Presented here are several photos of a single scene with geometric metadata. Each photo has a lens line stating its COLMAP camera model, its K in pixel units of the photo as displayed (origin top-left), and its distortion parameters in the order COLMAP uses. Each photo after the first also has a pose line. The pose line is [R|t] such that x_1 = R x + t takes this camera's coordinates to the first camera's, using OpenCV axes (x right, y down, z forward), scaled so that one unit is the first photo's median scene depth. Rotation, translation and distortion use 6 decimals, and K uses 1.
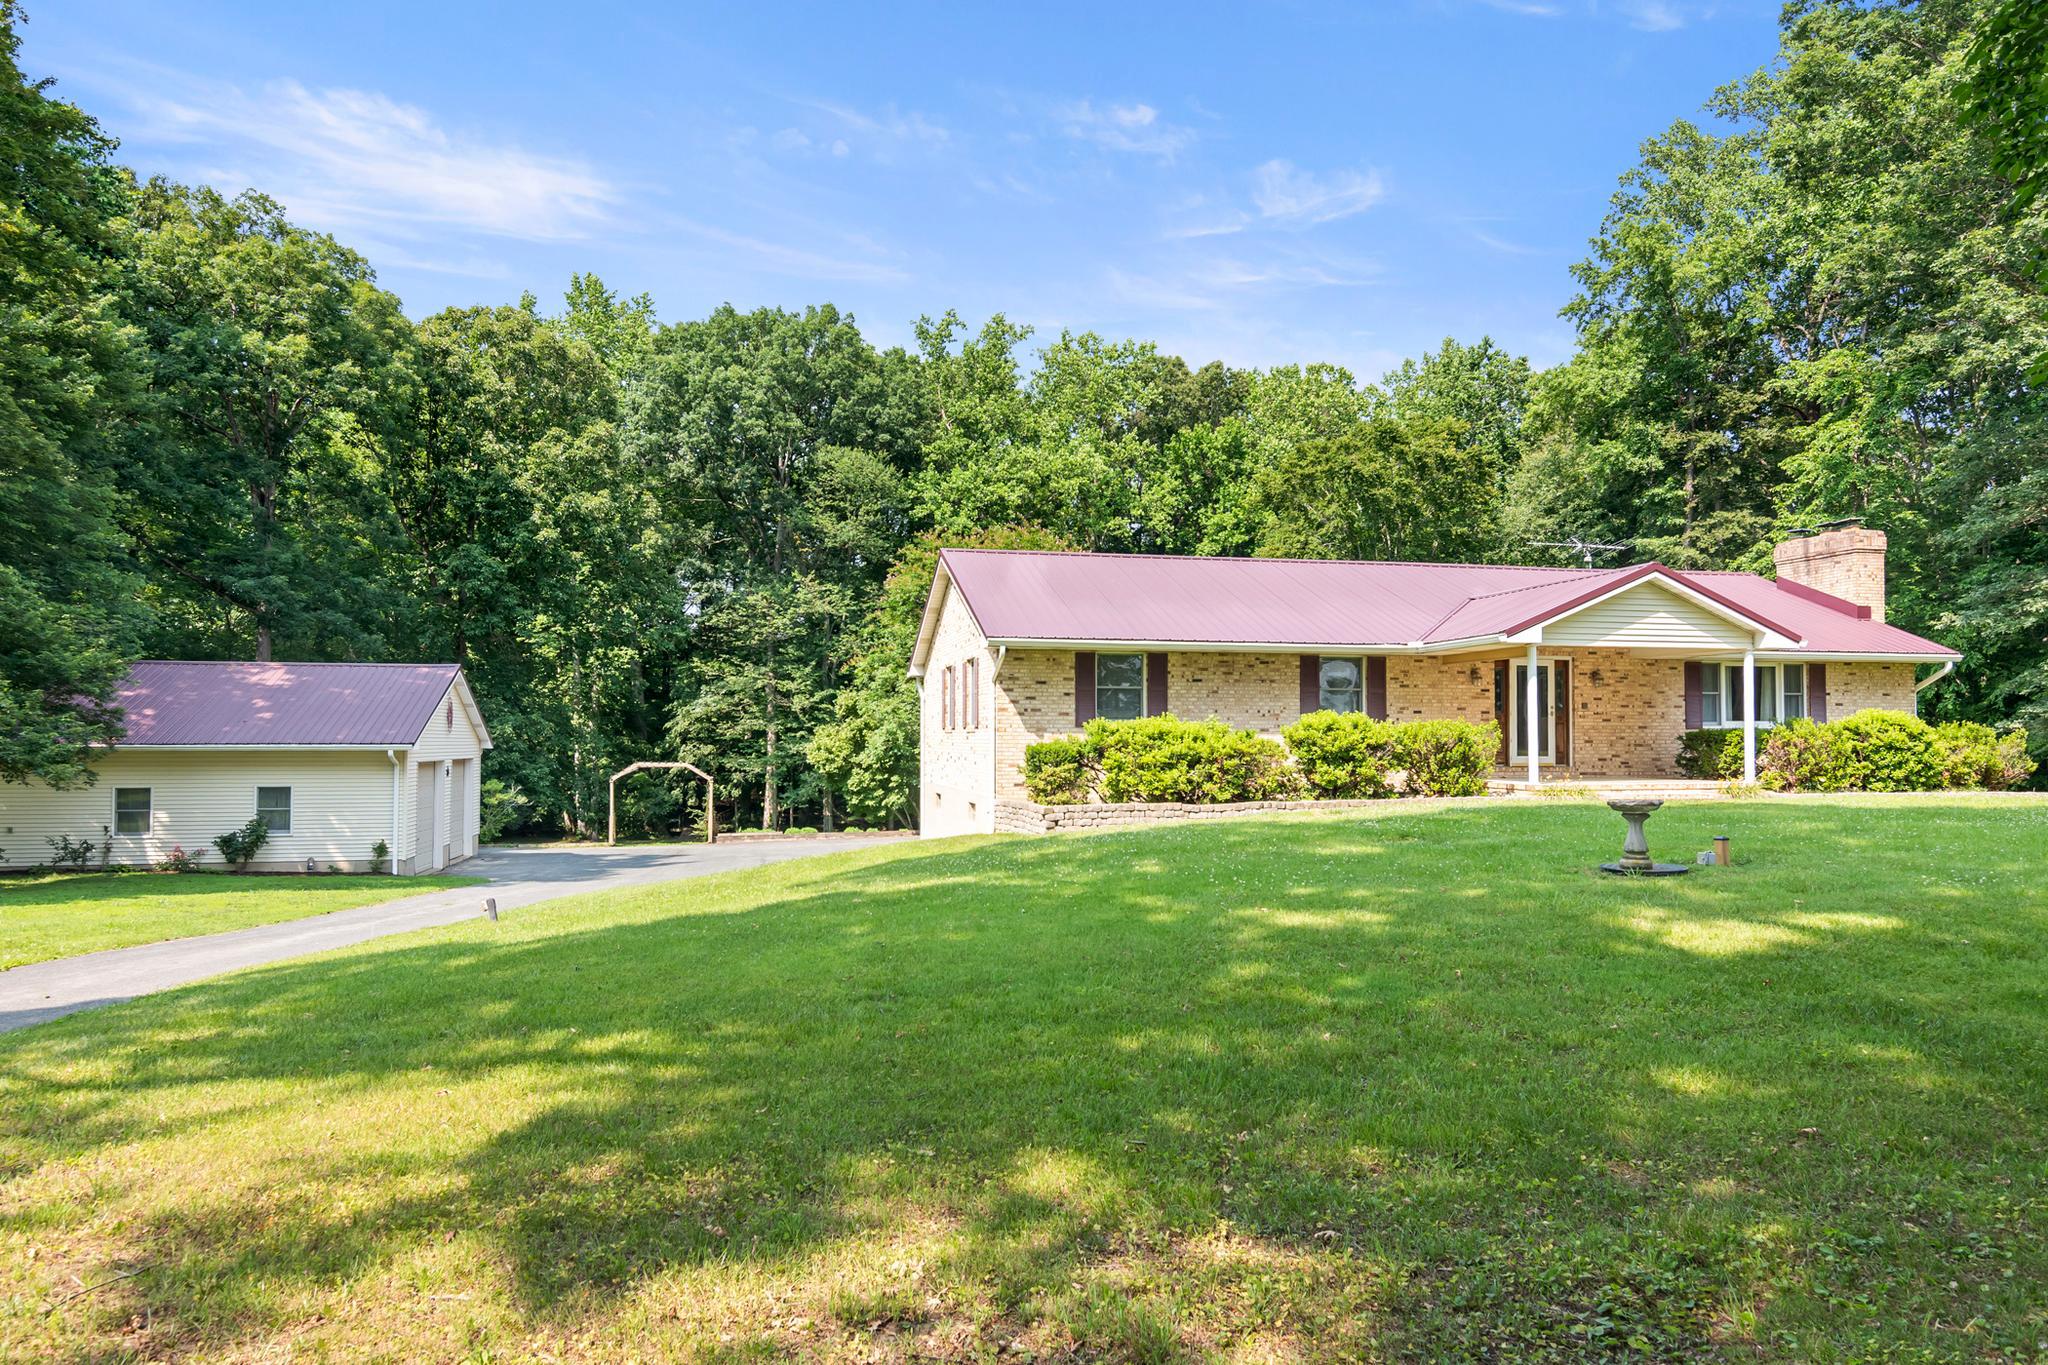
lens RADIAL K [[1285.1, 0, 1007.7], [0, 1285.1, 706.9], [0, 0, 1]] dist [0.001313, -0.000070]
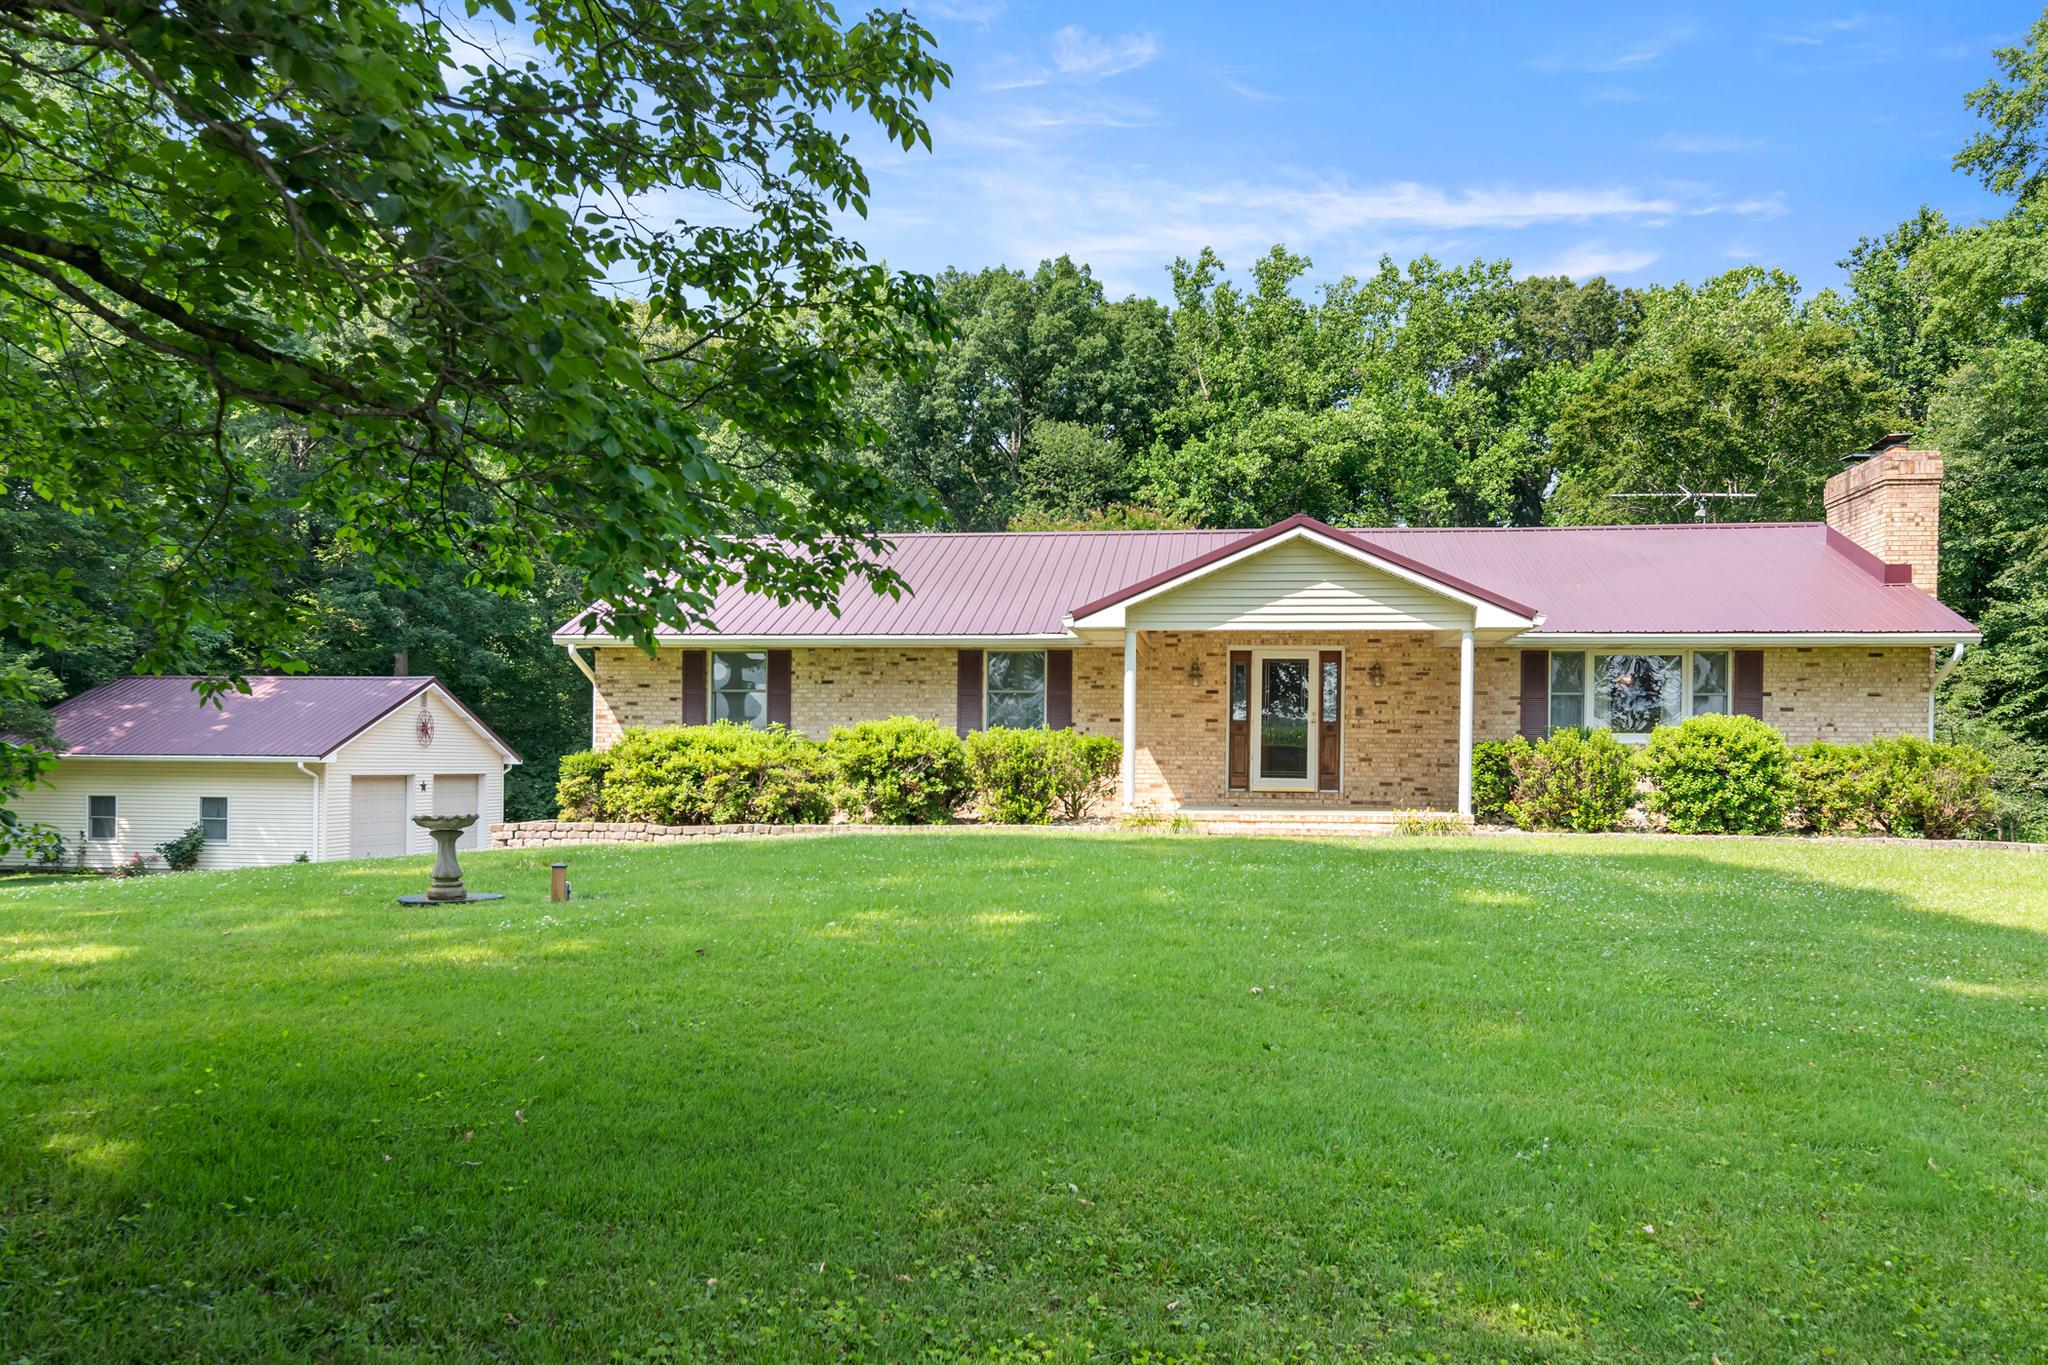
lens RADIAL K [[1495.9, 0, 1029.2], [0, 1495.9, 775.3], [0, 0, 1]] dist [-0.002351, -0.001644]
pose [[0.942623, 0.011003, -0.333678, 0.292439], [-0.000479, 0.999500, 0.031605, 0.004566], [0.333859, -0.029632, 0.942157, 0.061203]]
